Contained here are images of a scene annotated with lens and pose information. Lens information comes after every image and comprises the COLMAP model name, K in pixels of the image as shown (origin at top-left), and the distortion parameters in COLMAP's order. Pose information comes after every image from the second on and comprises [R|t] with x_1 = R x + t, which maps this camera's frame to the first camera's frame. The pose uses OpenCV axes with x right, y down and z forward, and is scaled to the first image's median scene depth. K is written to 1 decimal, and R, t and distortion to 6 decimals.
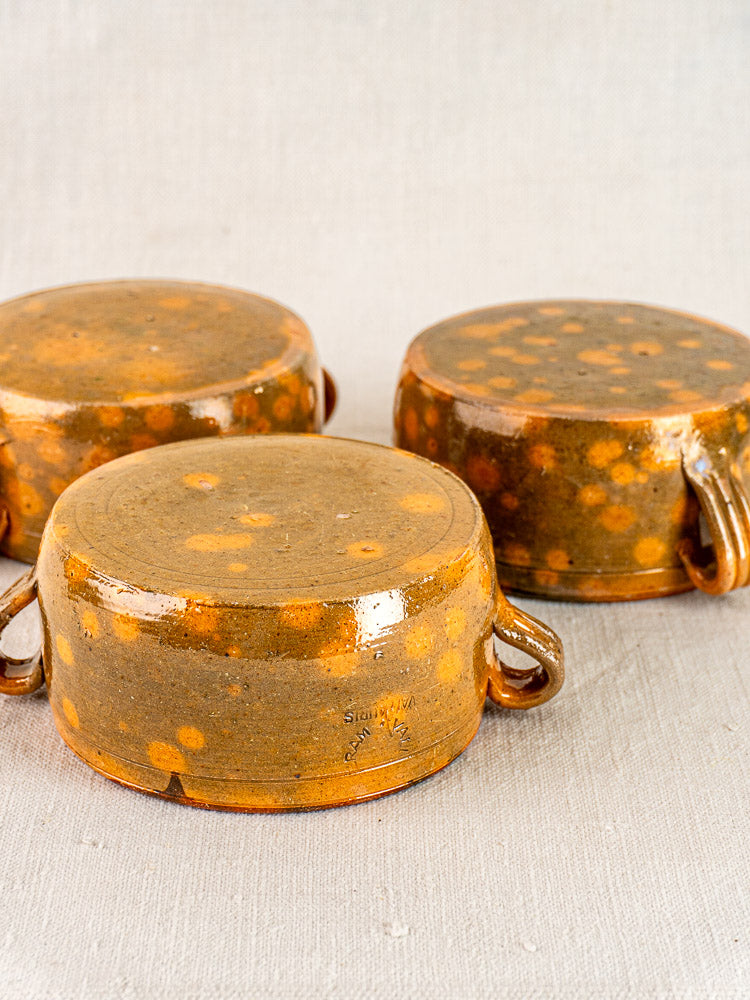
lens RADIAL K [[2317.5, 0, 375.0], [0, 2317.5, 500.0], [0, 0, 1]] dist [0.069347, 0.608393]
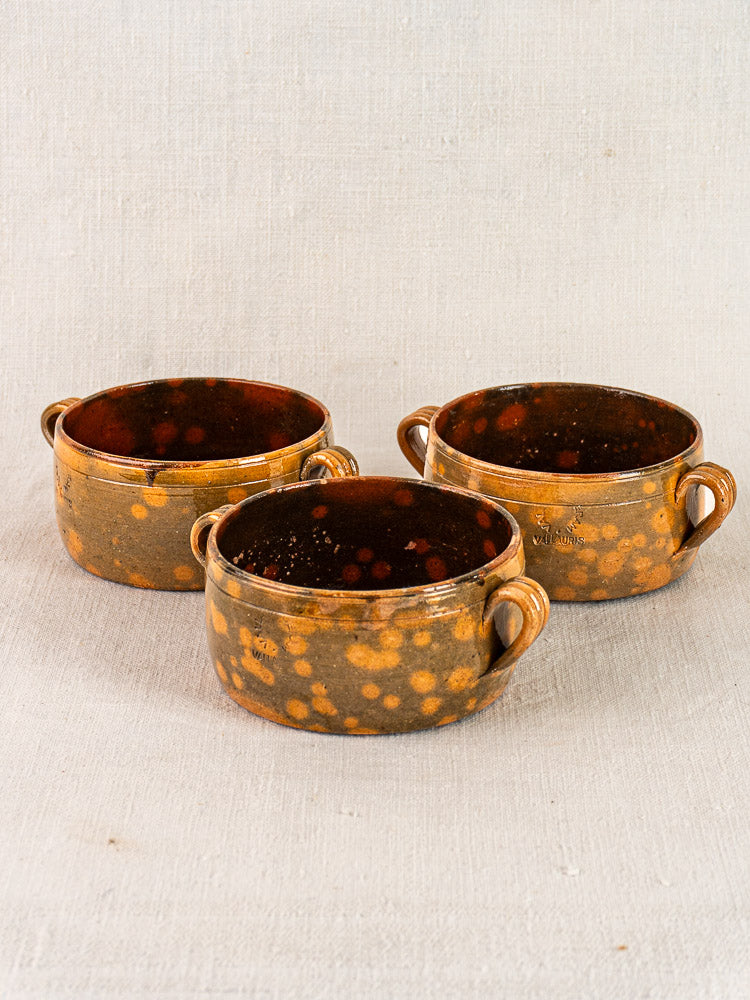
lens RADIAL K [[2354.2, 0, 375.0], [0, 2354.2, 500.0], [0, 0, 1]] dist [0.036708, 0.582289]
pose [[0.999671, 0.006628, -0.024796, -0.064842], [-0.007668, 0.999085, -0.042083, 0.016211], [0.024495, 0.042259, 0.998806, -0.388506]]
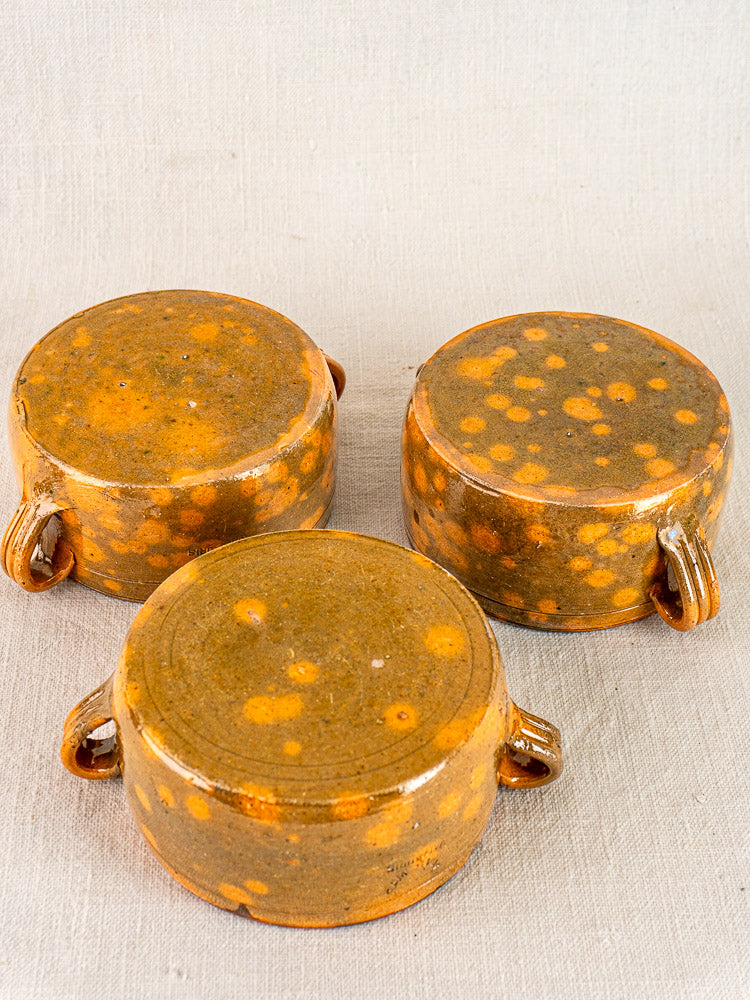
lens RADIAL K [[1704.2, 0, 375.0], [0, 1704.2, 500.0], [0, 0, 1]] dist [0.008656, 0.059775]
pose [[0.999156, -0.020427, 0.035633, -0.041853], [0.008329, 0.950304, 0.311211, -0.320518], [-0.040220, -0.310652, 0.949673, 0.214530]]
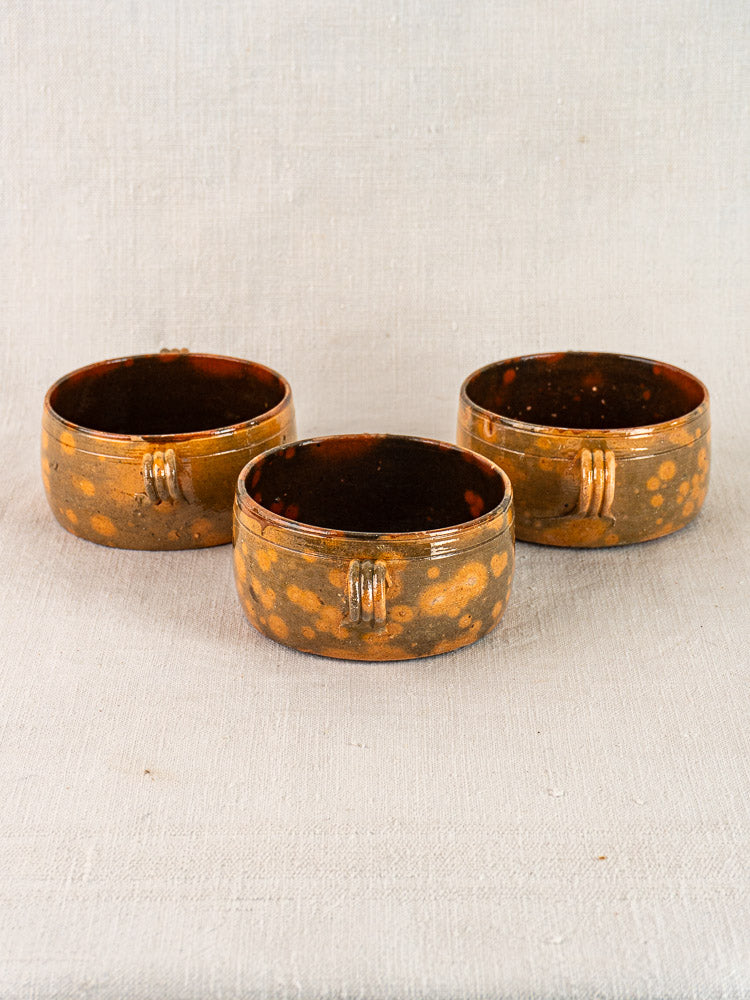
lens RADIAL K [[2310.8, 0, 375.0], [0, 2310.8, 500.0], [0, 0, 1]] dist [0.070500, 0.411121]
pose [[0.999869, -0.004488, -0.015535, -0.076443], [0.004140, 0.999742, -0.022321, 0.014976], [0.015631, 0.022254, 0.999630, -0.515548]]
